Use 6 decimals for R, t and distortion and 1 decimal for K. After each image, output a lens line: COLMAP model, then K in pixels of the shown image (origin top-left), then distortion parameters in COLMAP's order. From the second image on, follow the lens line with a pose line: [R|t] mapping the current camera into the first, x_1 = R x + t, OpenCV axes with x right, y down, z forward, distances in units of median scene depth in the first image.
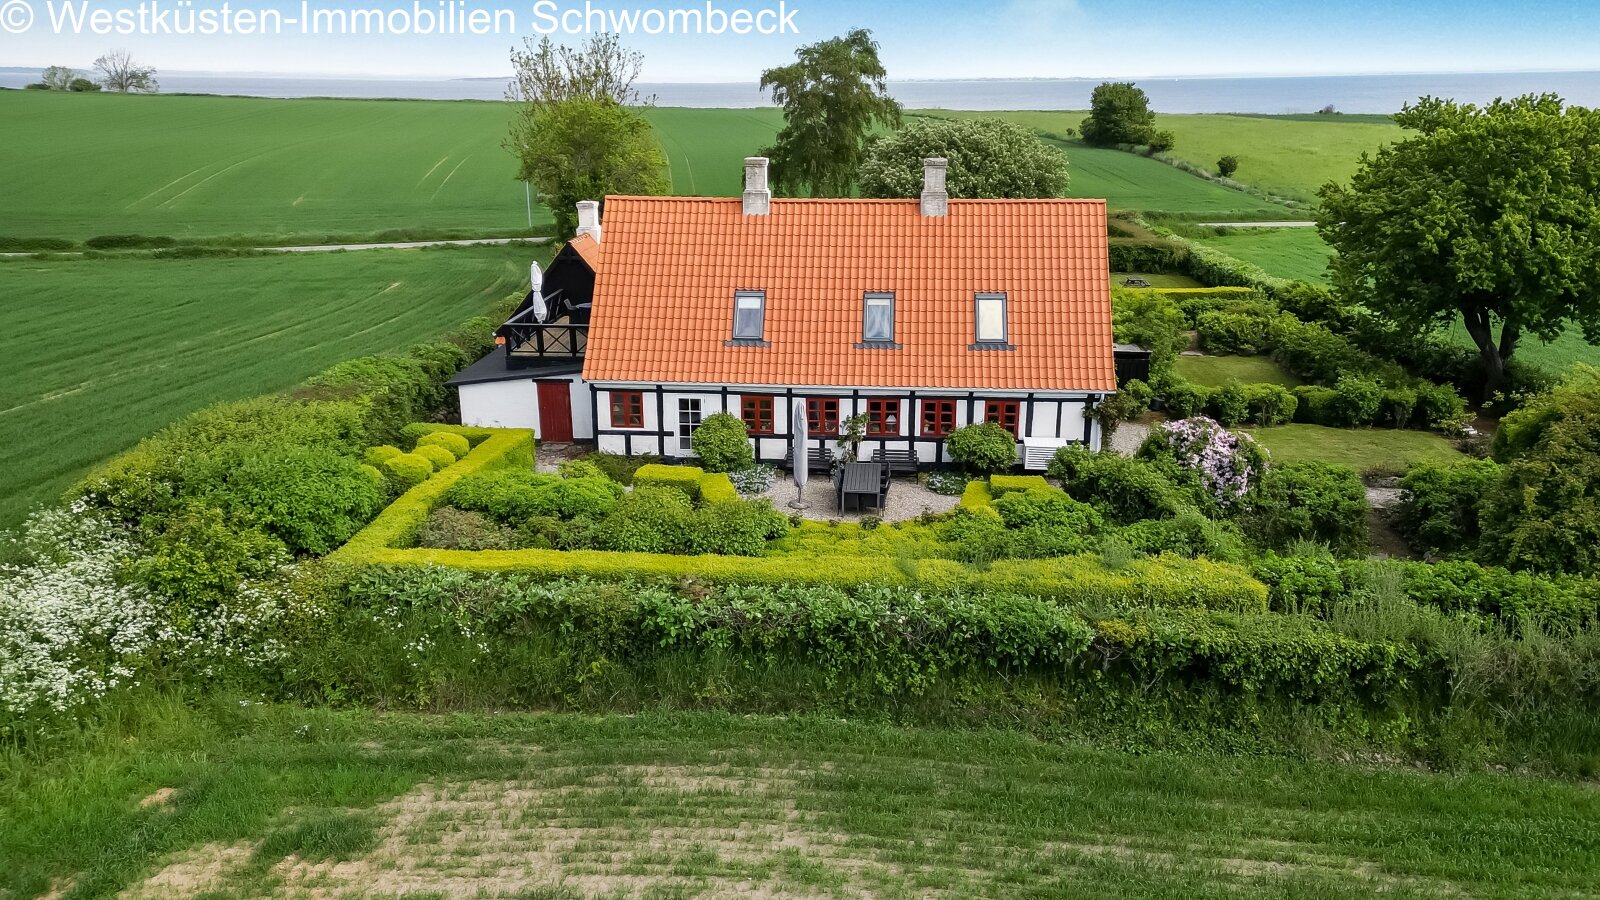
lens RADIAL K [[1131.4, 0, 793.6], [0, 1131.4, 464.6], [0, 0, 1]] dist [0.097682, -0.043631]
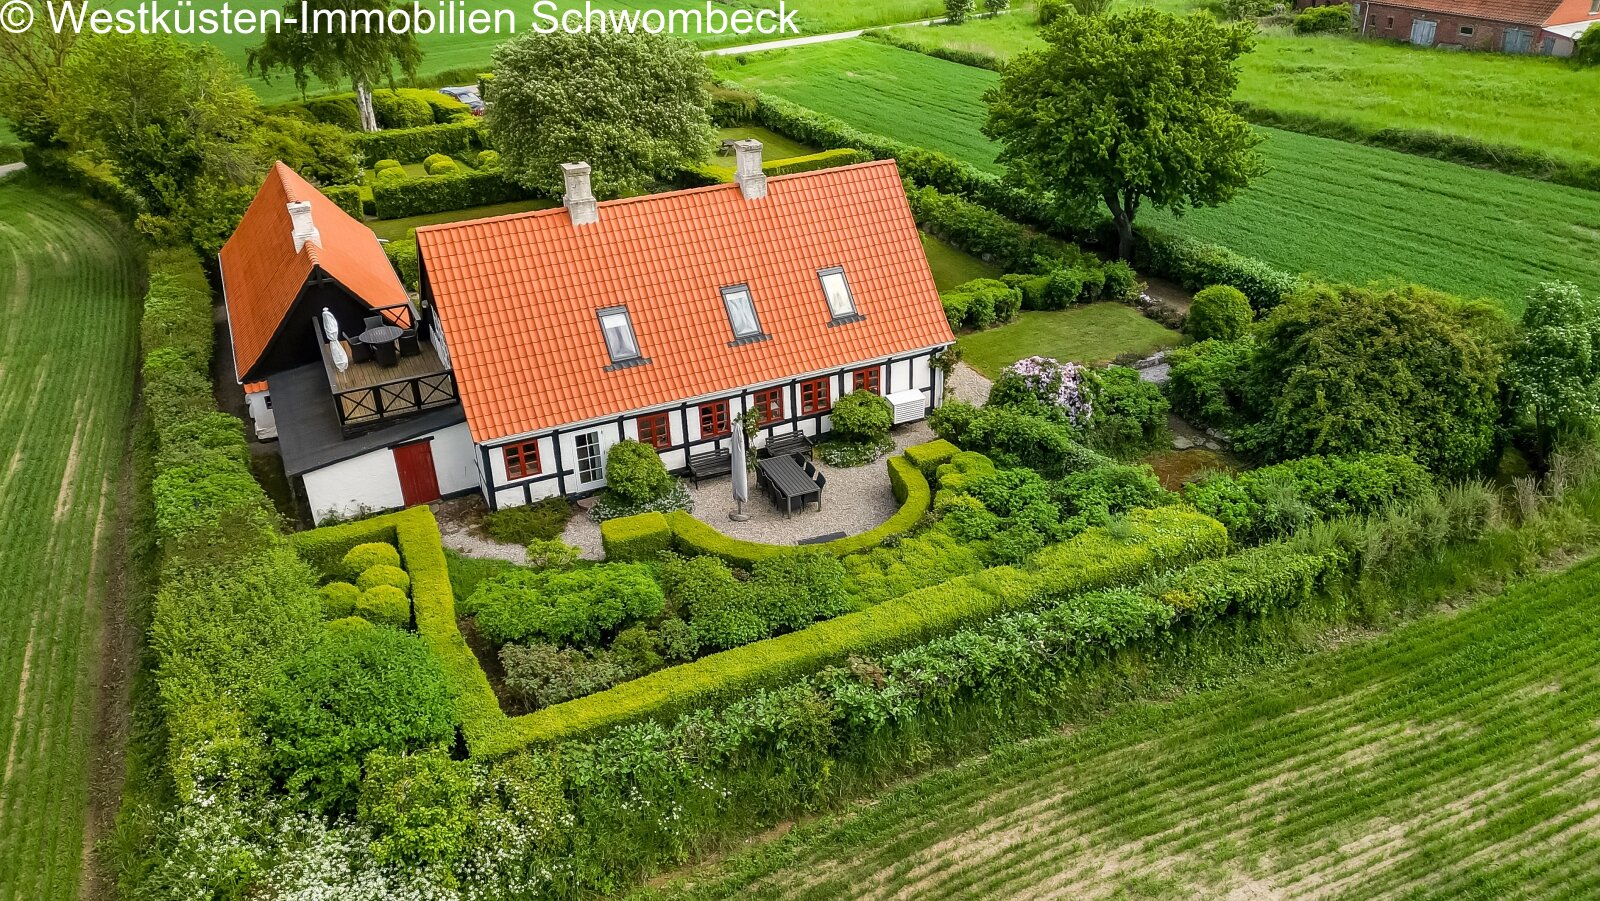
lens RADIAL K [[1176.5, 0, 800.0], [0, 1176.5, 450.5], [0, 0, 1]] dist [0.100821, -0.101300]
pose [[0.872293, -0.248646, 0.421047, -0.367840], [0.179461, 0.963767, 0.197352, -0.214863], [-0.454862, -0.096587, 0.885309, 0.019516]]
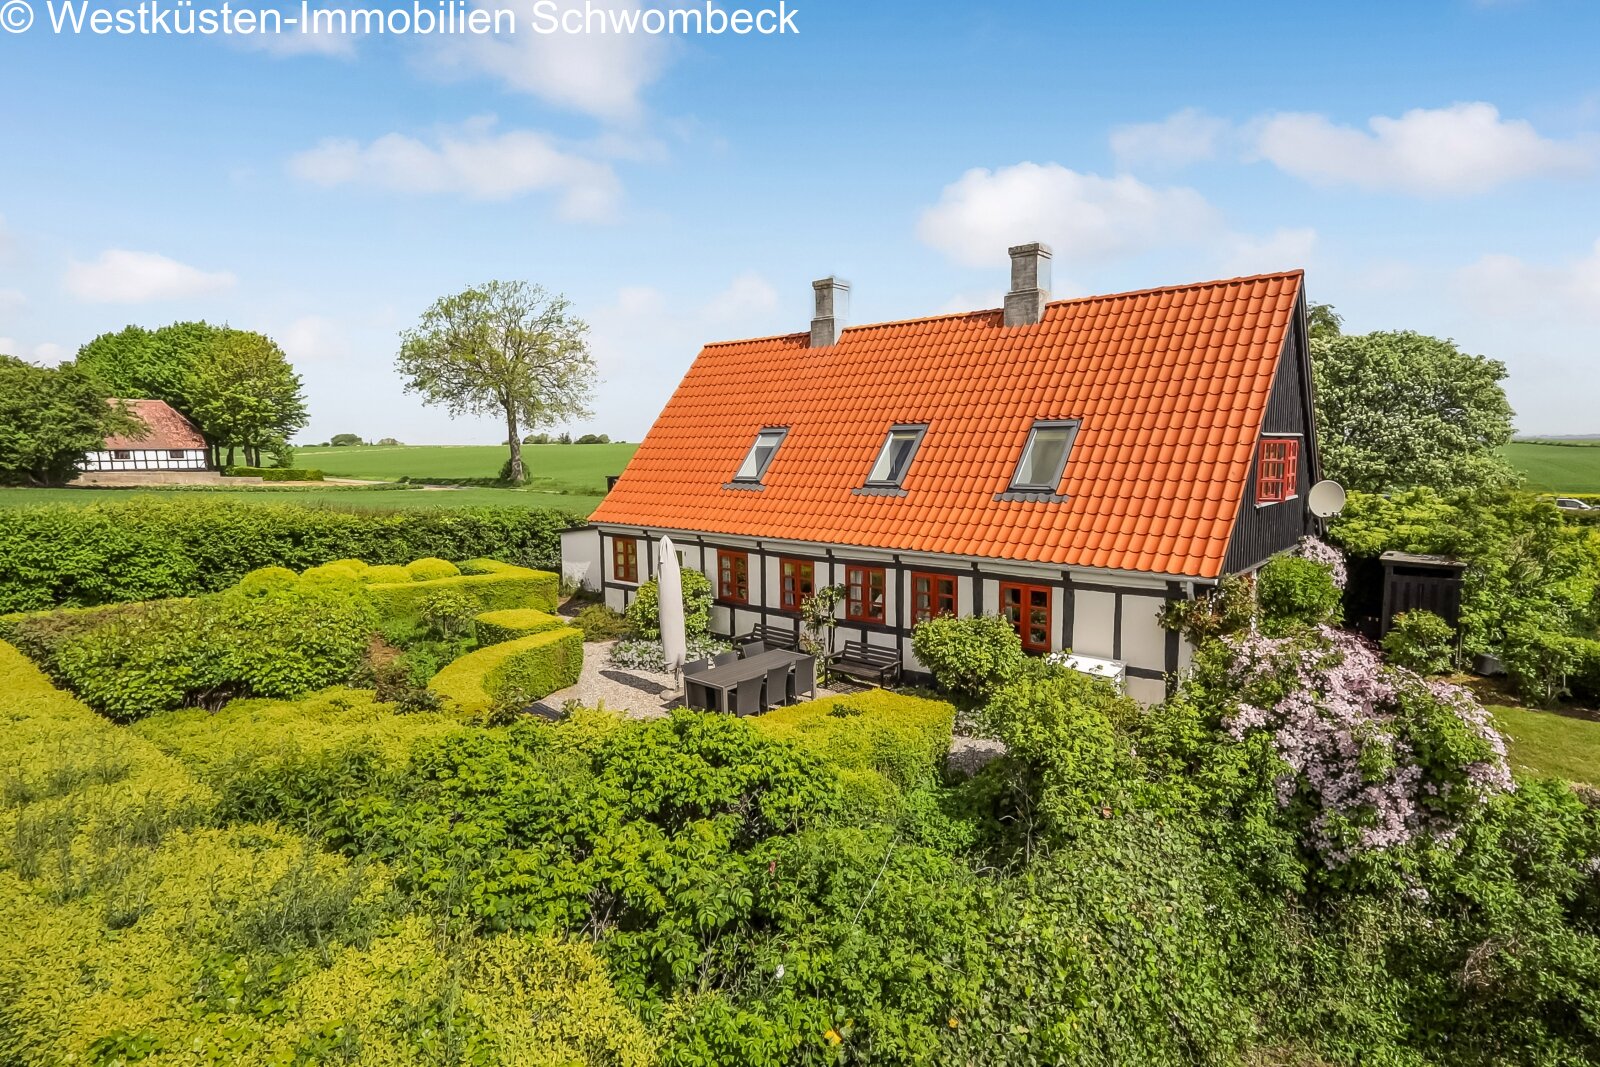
lens RADIAL K [[813.4, 0, 850.2], [0, 813.4, 551.0], [0, 0, 1]] dist [0.021850, -0.000142]
pose [[0.825331, 0.065826, -0.560800, 0.343136], [-0.171773, 0.975379, -0.138310, 0.001186], [0.537888, 0.210482, 0.816317, 0.604765]]
